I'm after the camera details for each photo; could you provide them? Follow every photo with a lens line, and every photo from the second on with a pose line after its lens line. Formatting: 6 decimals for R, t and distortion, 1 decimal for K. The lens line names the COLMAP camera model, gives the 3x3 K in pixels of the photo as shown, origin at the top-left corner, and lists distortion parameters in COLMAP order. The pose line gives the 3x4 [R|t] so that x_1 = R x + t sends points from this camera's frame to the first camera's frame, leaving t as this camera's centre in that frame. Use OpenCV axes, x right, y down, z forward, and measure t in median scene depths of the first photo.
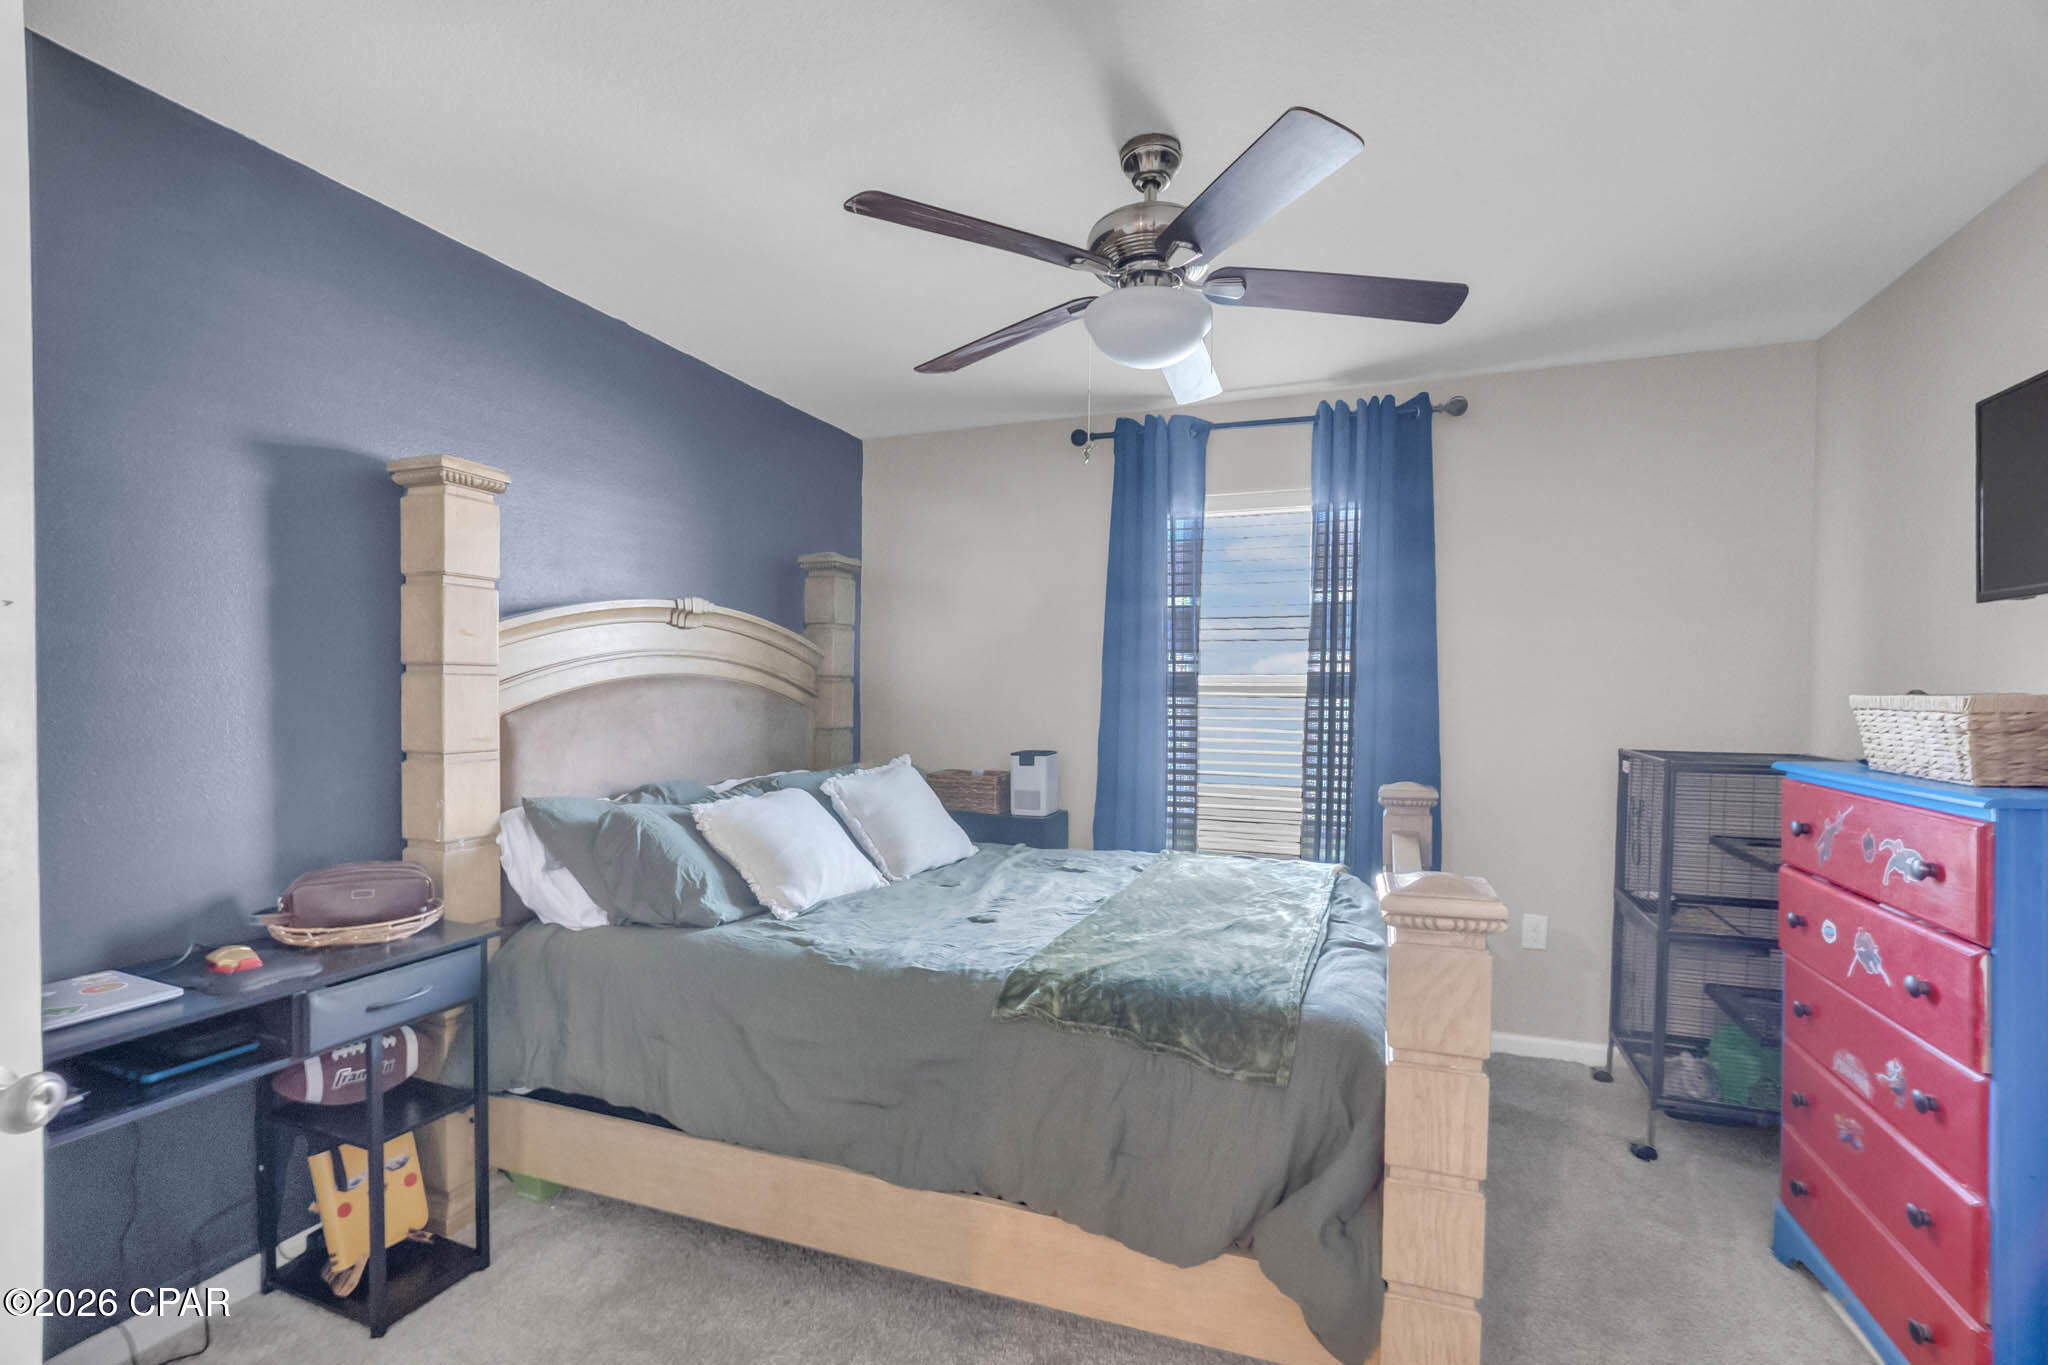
lens RADIAL K [[883.9, 0, 1074.5], [0, 883.9, 706.5], [0, 0, 1]] dist [-0.016425, 0.002283]
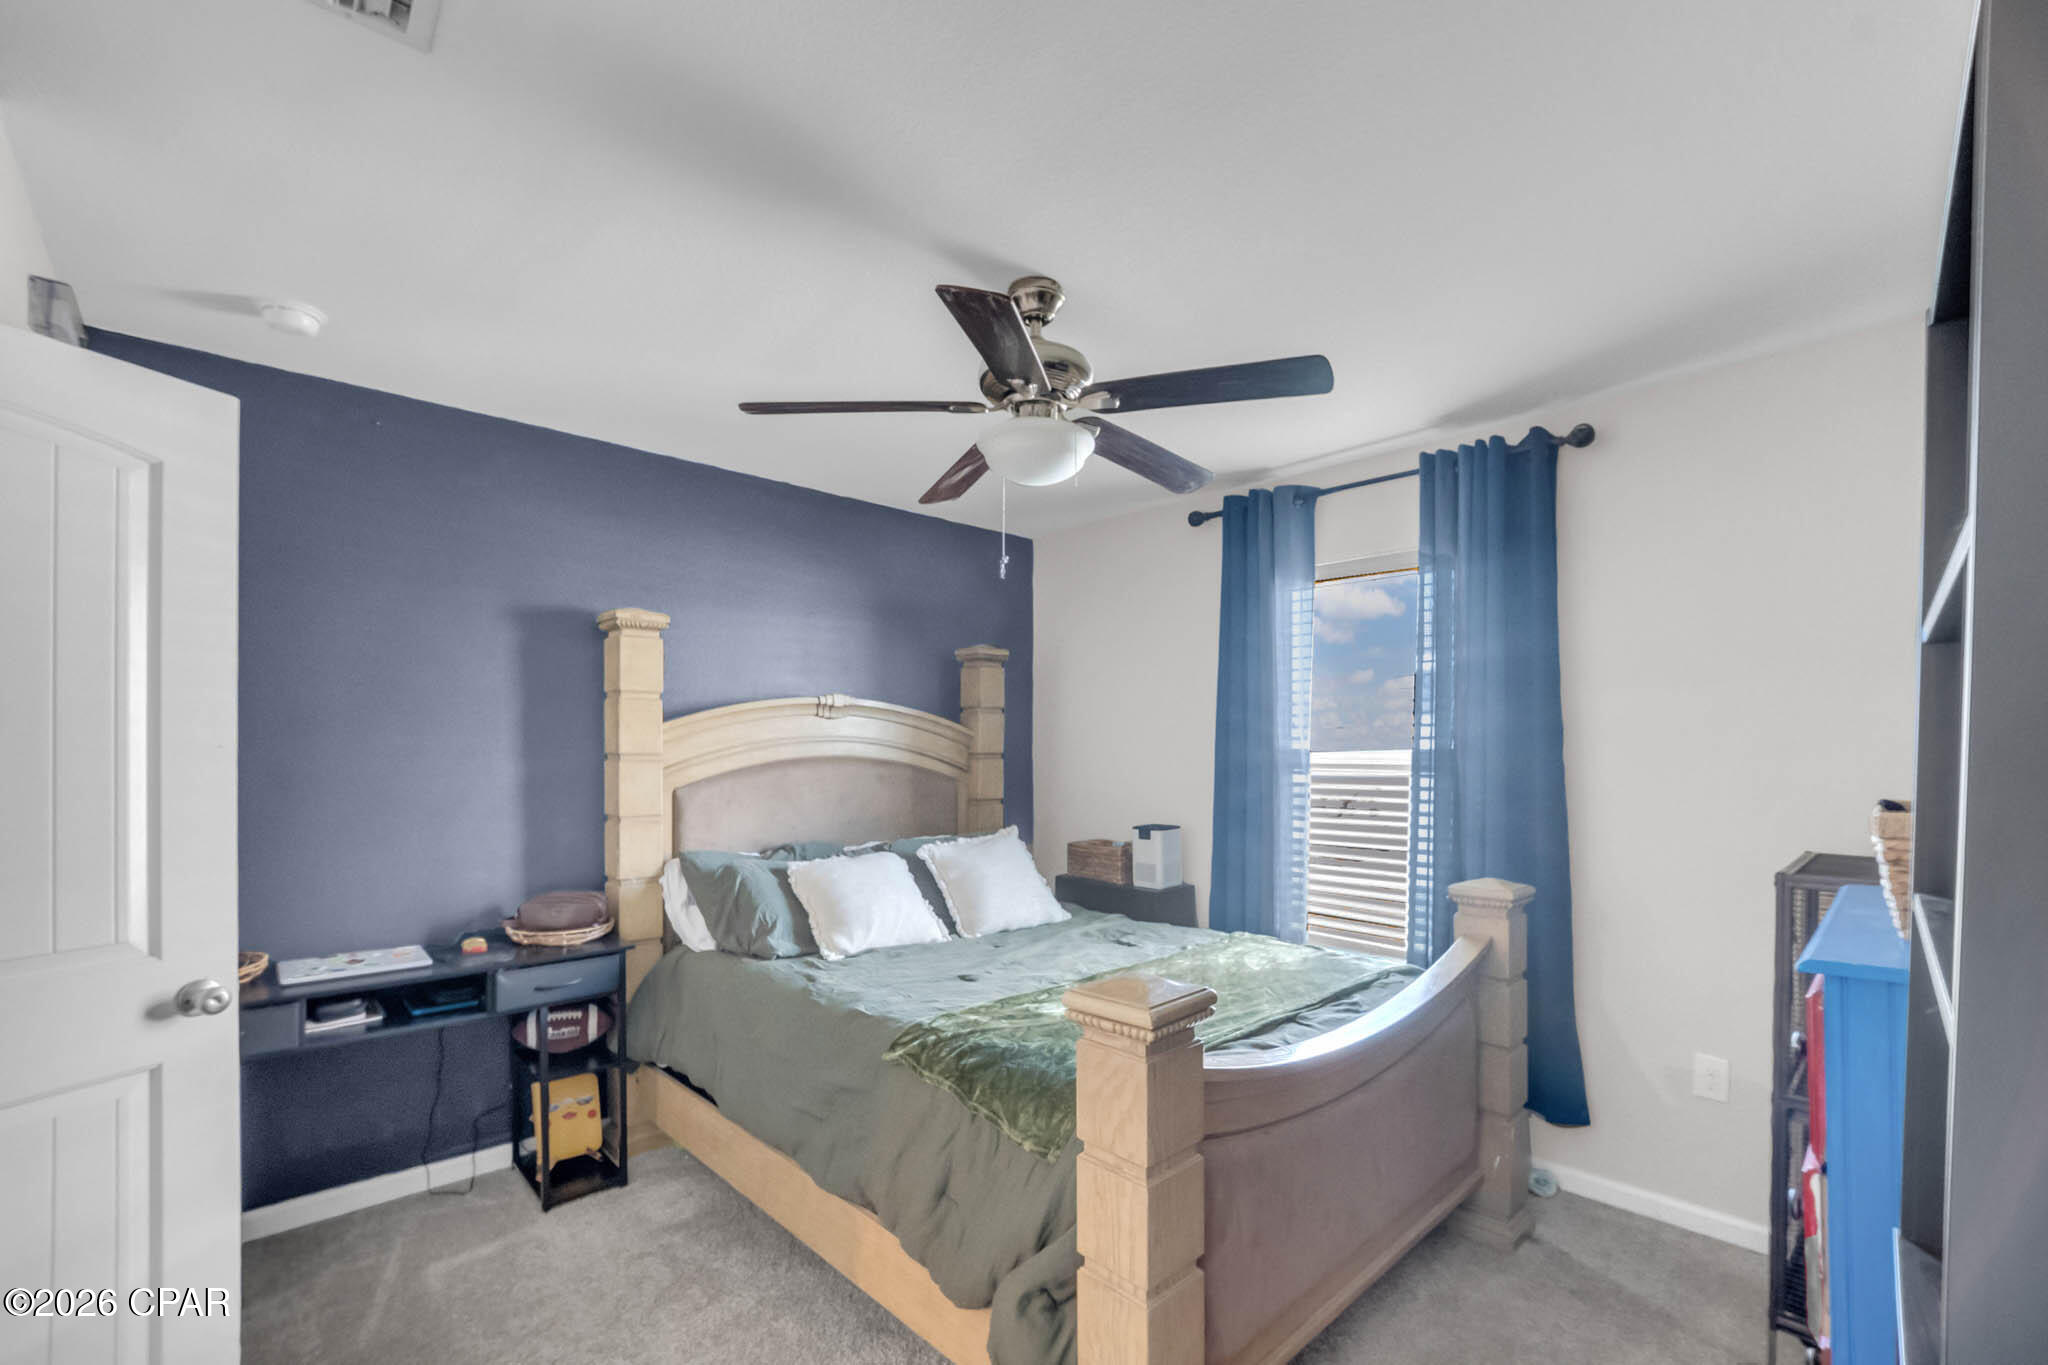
lens RADIAL K [[883.9, 0, 1040.5], [0, 883.9, 744.4], [0, 0, 1]] dist [-0.016425, 0.002283]
pose [[0.890764, -0.005184, -0.454436, 0.510877], [-0.005417, 0.999743, -0.022023, -0.035175], [0.454434, 0.022079, 0.890507, 0.029725]]
